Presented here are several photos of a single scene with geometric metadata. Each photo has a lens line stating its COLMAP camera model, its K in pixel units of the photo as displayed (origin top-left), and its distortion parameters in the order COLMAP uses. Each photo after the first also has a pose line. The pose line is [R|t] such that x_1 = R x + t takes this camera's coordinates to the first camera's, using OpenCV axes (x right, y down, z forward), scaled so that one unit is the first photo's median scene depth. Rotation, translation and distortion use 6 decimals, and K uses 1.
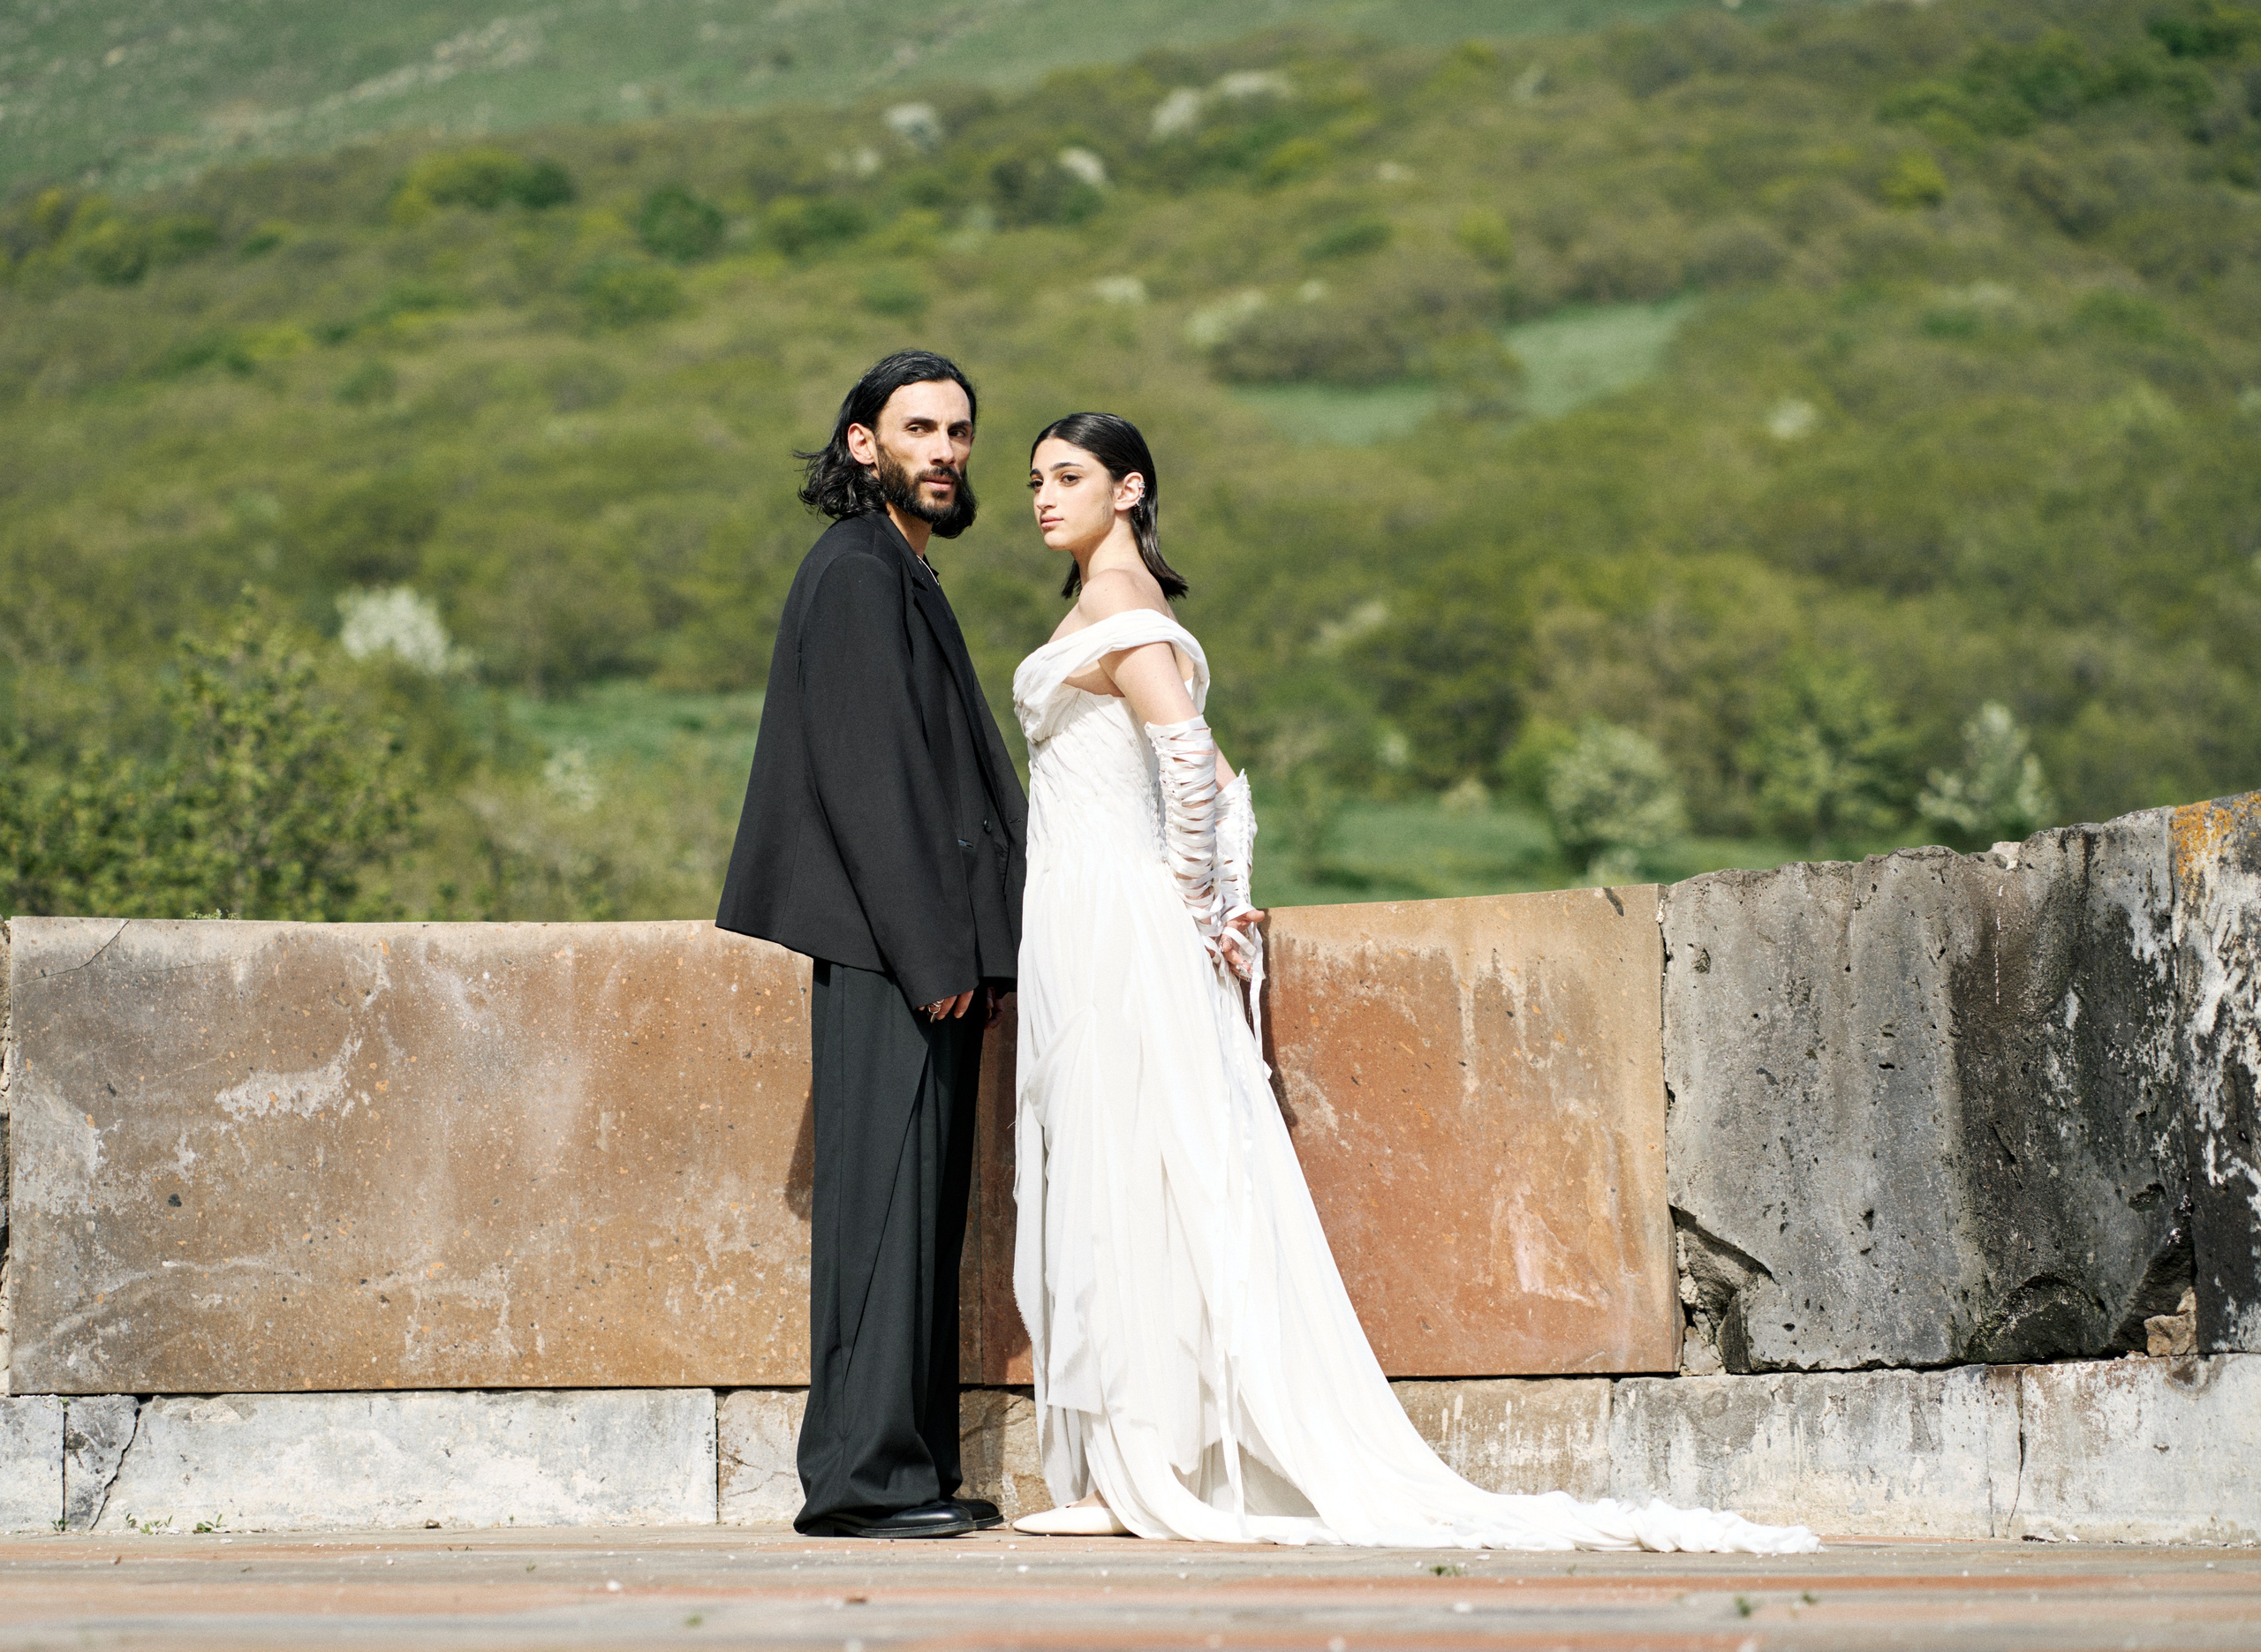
lens RADIAL K [[6127.8, 0, 972.8], [0, 6127.8, 817.0], [0, 0, 1]] dist [0.104881, -2.285691]
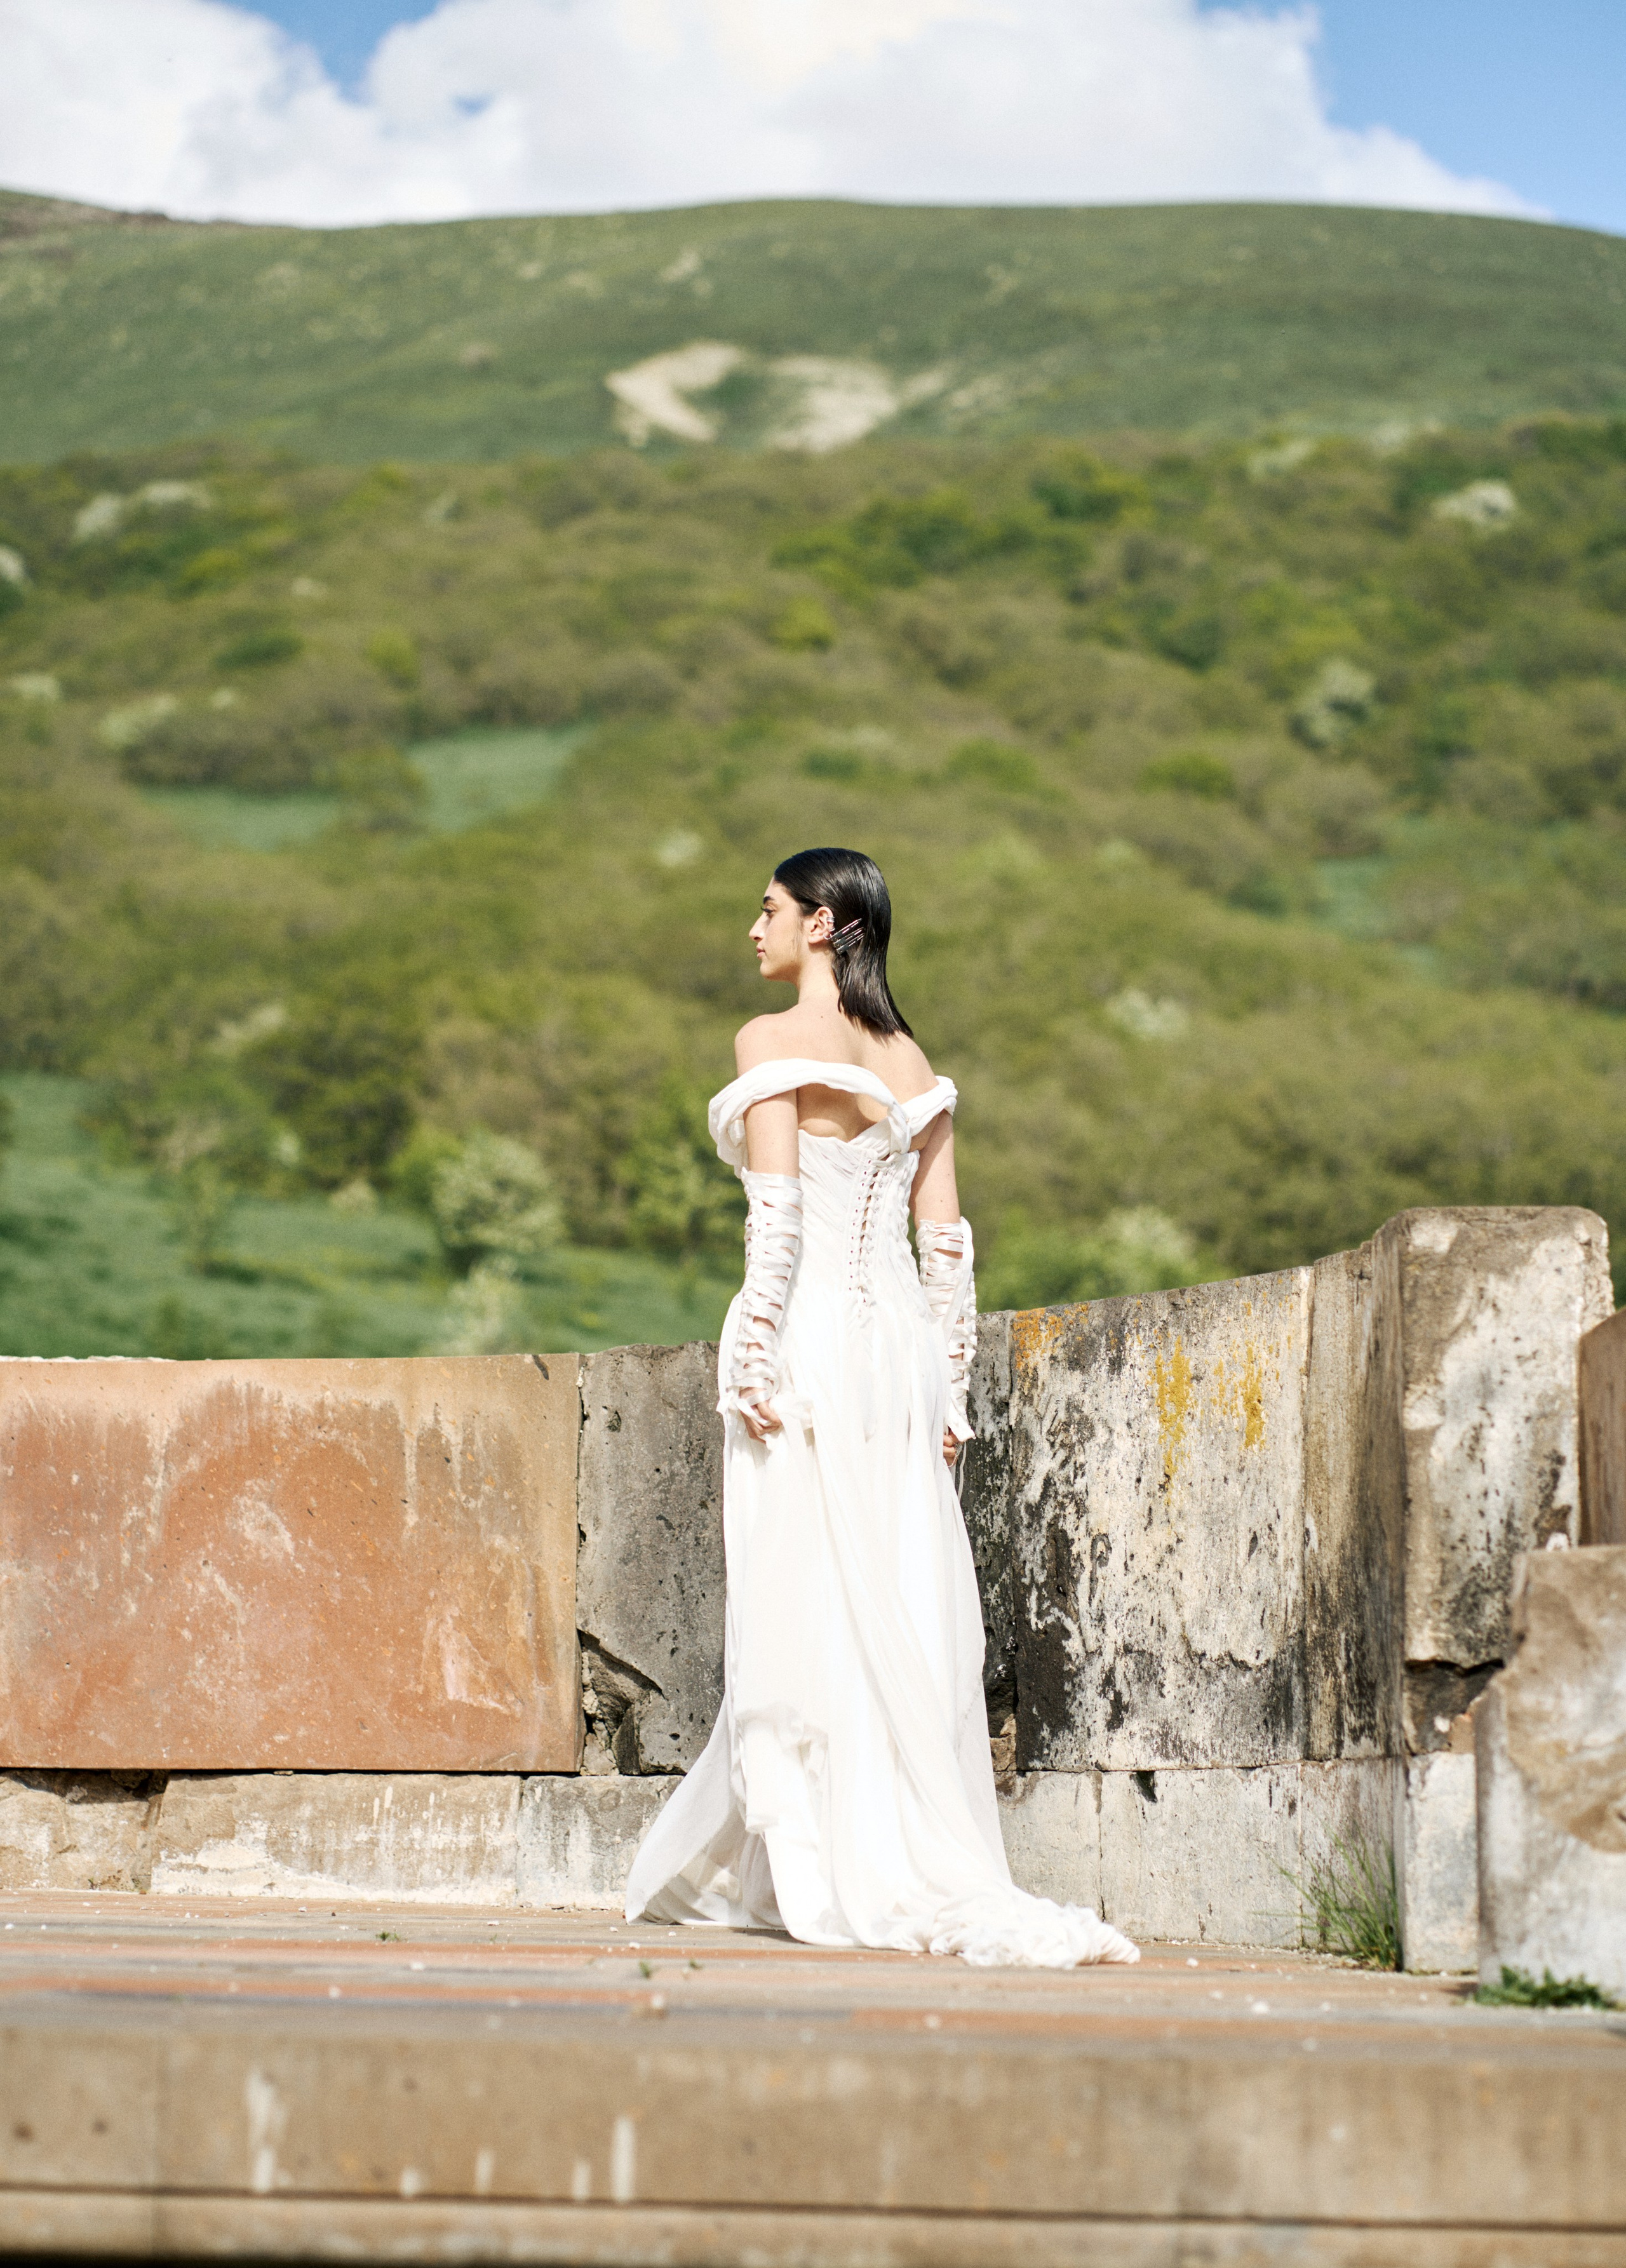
lens RADIAL K [[5969.0, 0, 808.1], [0, 5969.0, 1252.5], [0, 0, 1]] dist [0.144729, -2.748631]
pose [[0.986756, 0.040912, 0.156970, -0.024472], [-0.042064, 0.999107, 0.004021, -0.014730], [-0.156665, -0.010571, 0.987595, -0.129116]]
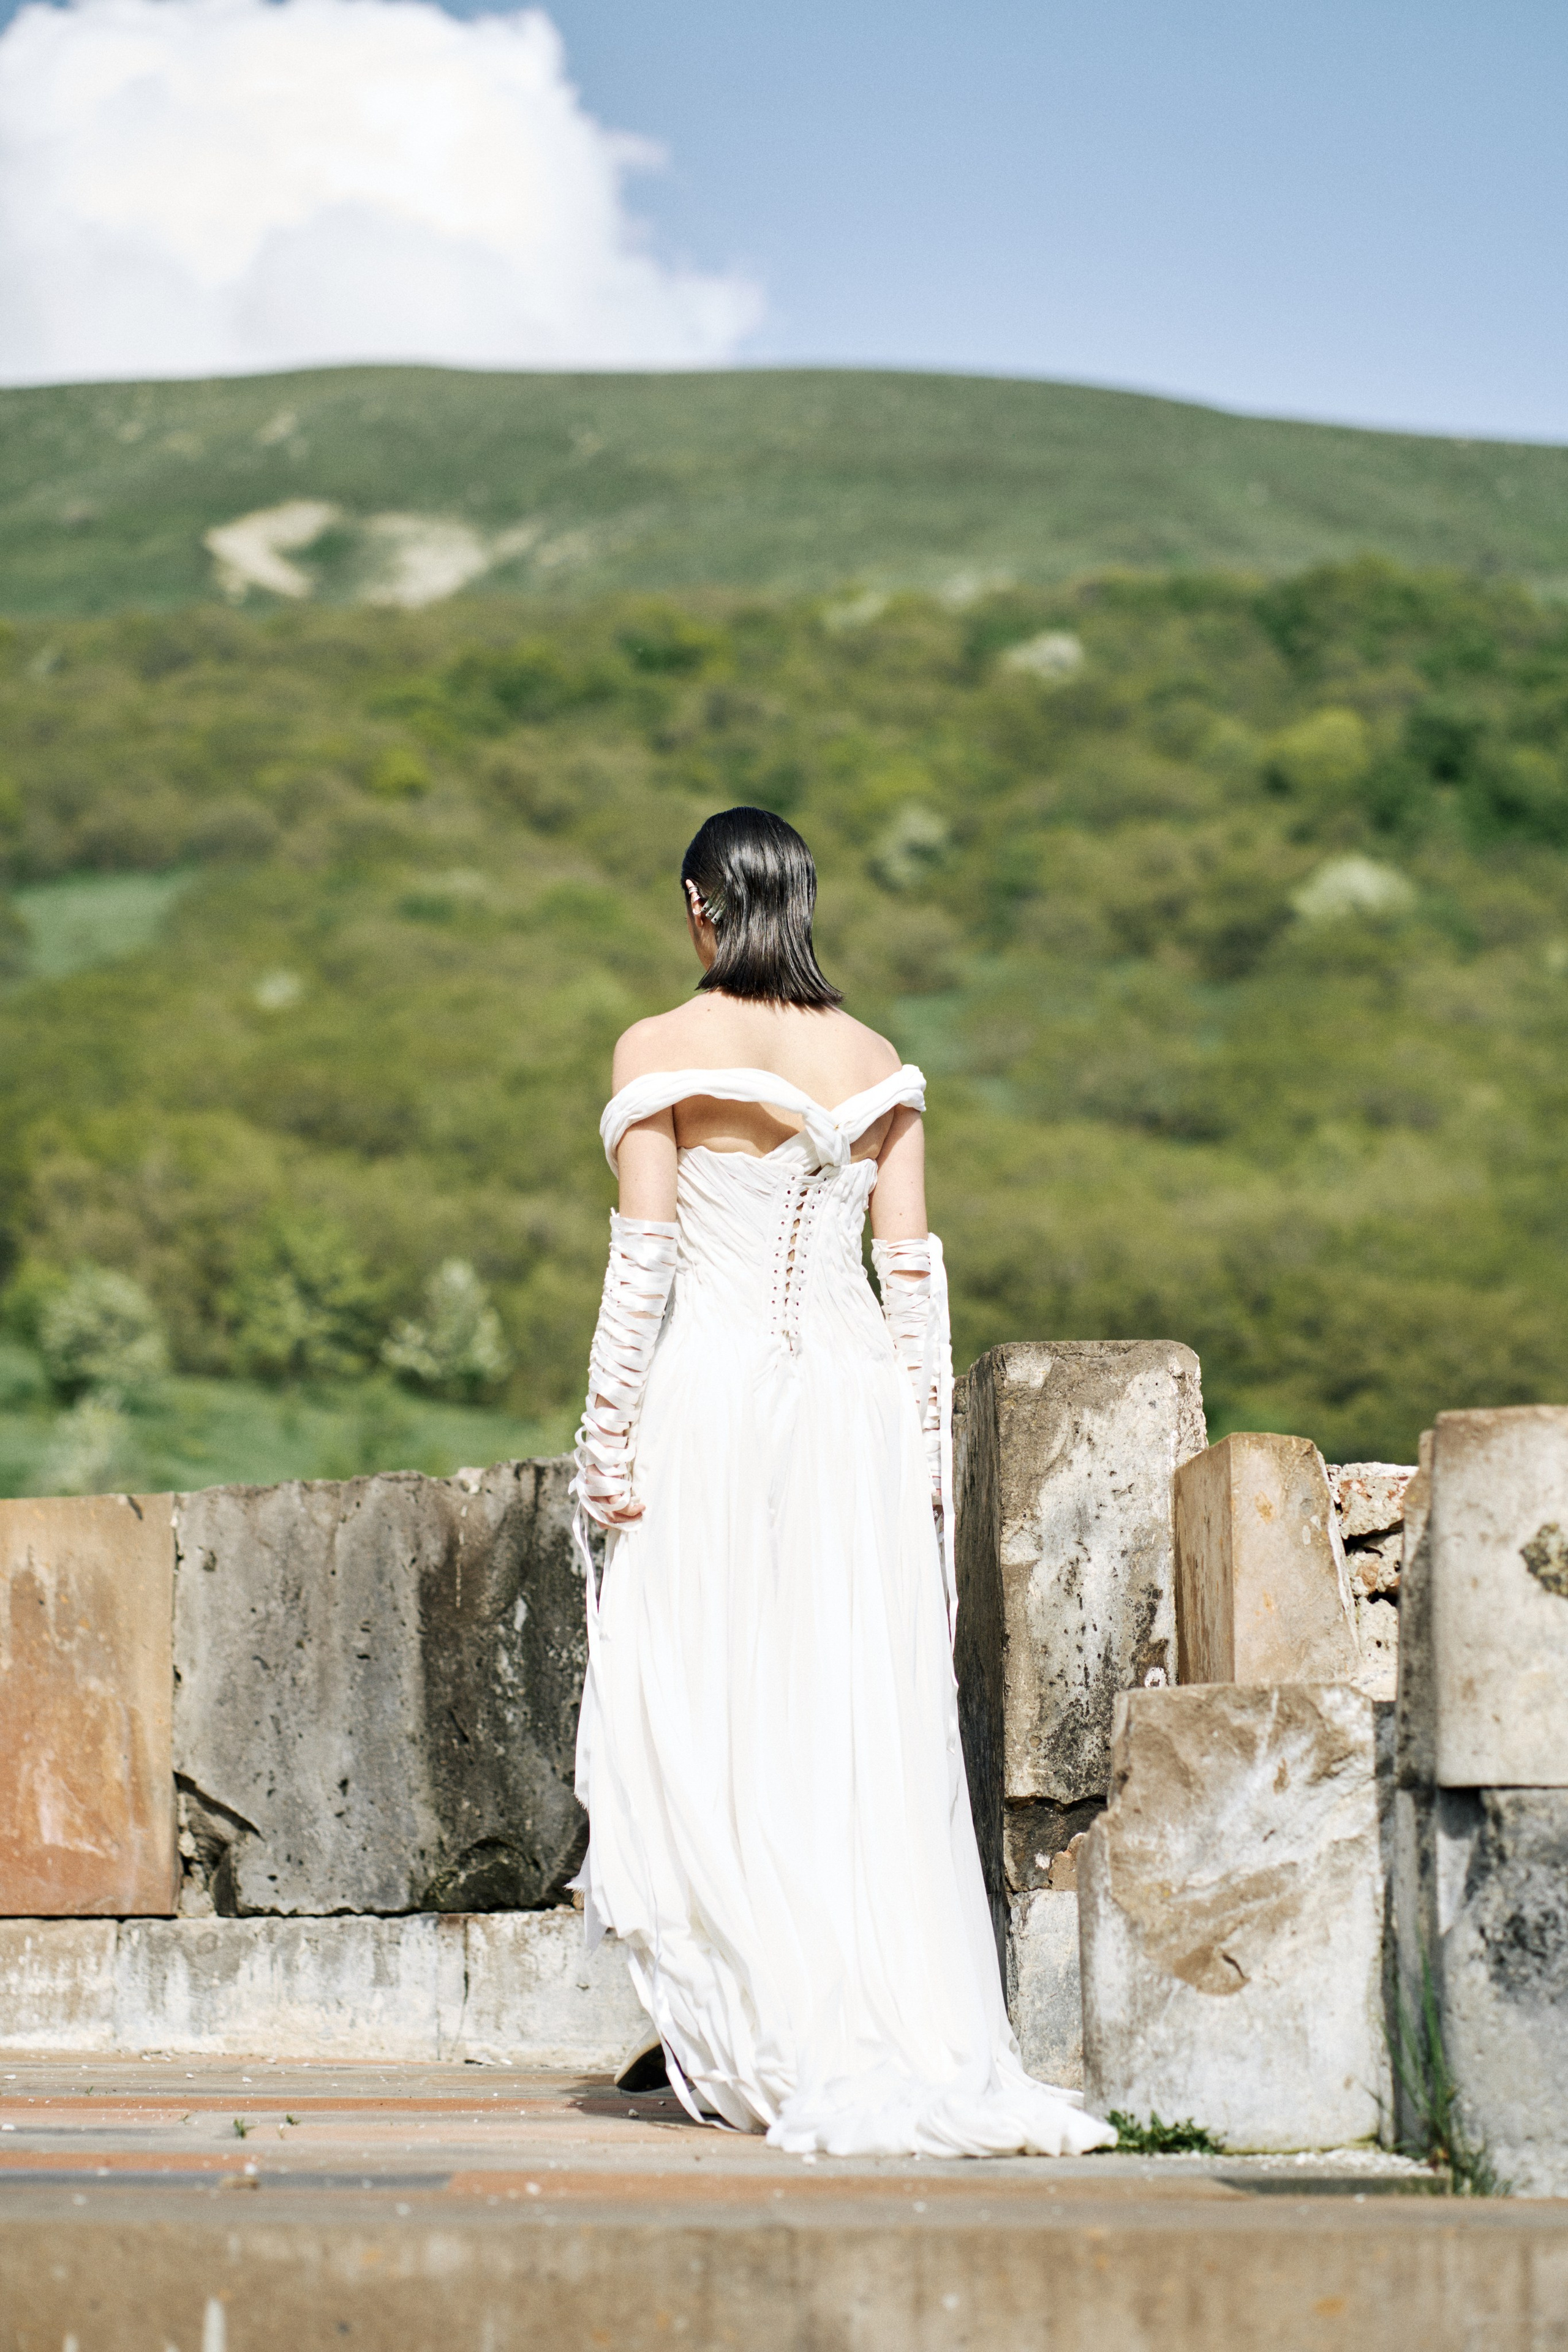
lens RADIAL K [[5765.1, 0, 748.4], [0, 5765.1, 1221.2], [0, 0, 1]] dist [0.169666, -3.235511]
pose [[0.976153, 0.037063, 0.213897, -0.018204], [-0.032392, 0.999155, -0.025302, -0.016651], [-0.214654, 0.017770, 0.976529, -0.095180]]
